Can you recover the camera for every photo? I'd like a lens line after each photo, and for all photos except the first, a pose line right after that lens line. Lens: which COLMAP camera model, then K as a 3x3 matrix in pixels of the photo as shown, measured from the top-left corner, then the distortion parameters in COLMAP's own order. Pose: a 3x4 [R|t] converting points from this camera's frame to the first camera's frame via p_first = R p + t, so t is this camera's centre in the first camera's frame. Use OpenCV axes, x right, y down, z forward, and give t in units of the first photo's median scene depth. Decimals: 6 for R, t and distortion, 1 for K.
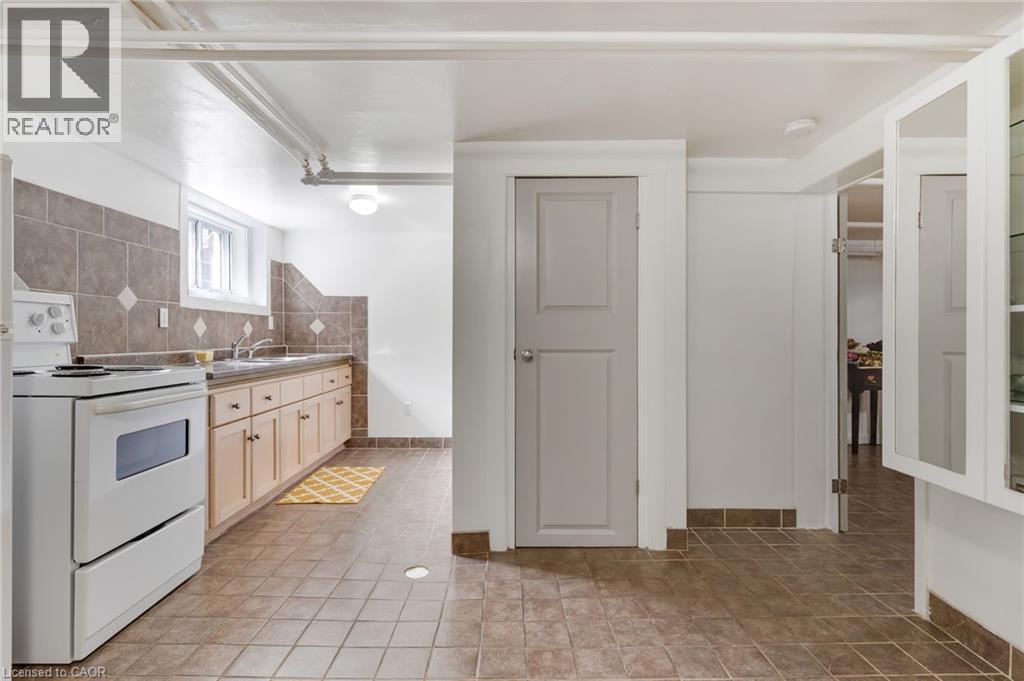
lens RADIAL K [[486.3, 0, 511.6], [0, 486.3, 338.4], [0, 0, 1]] dist [0.003842, 0.000473]
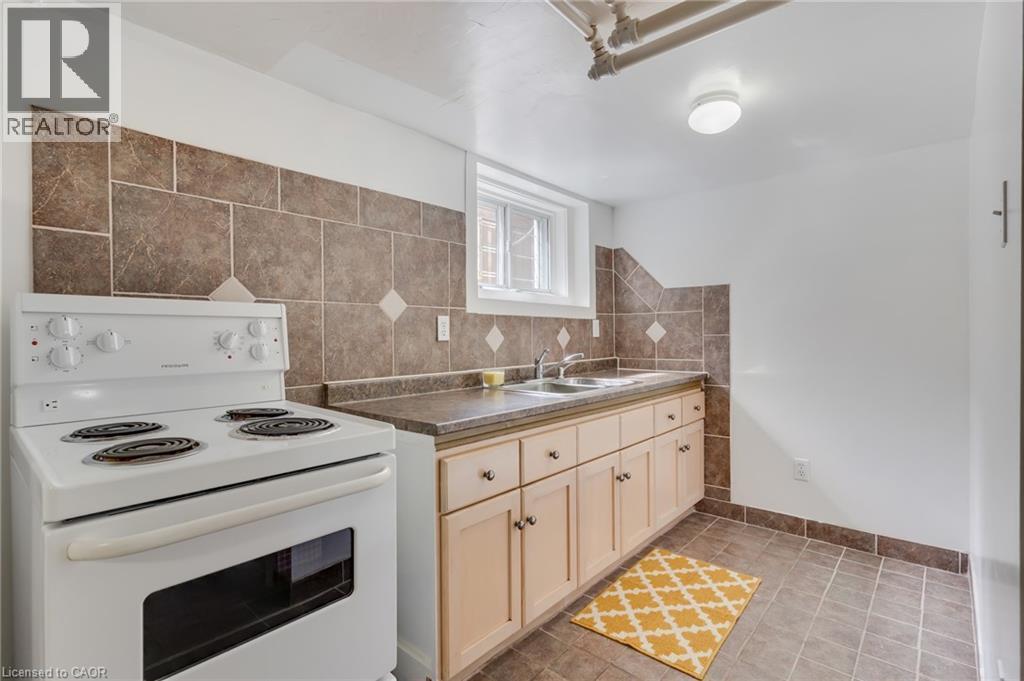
lens RADIAL K [[486.3, 0, 511.6], [0, 486.3, 338.4], [0, 0, 1]] dist [0.003842, 0.000473]
pose [[0.745581, -0.001570, -0.666413, -0.111206], [0.005096, 0.999981, 0.003345, -0.025153], [0.666395, -0.005890, 0.745575, 0.445324]]
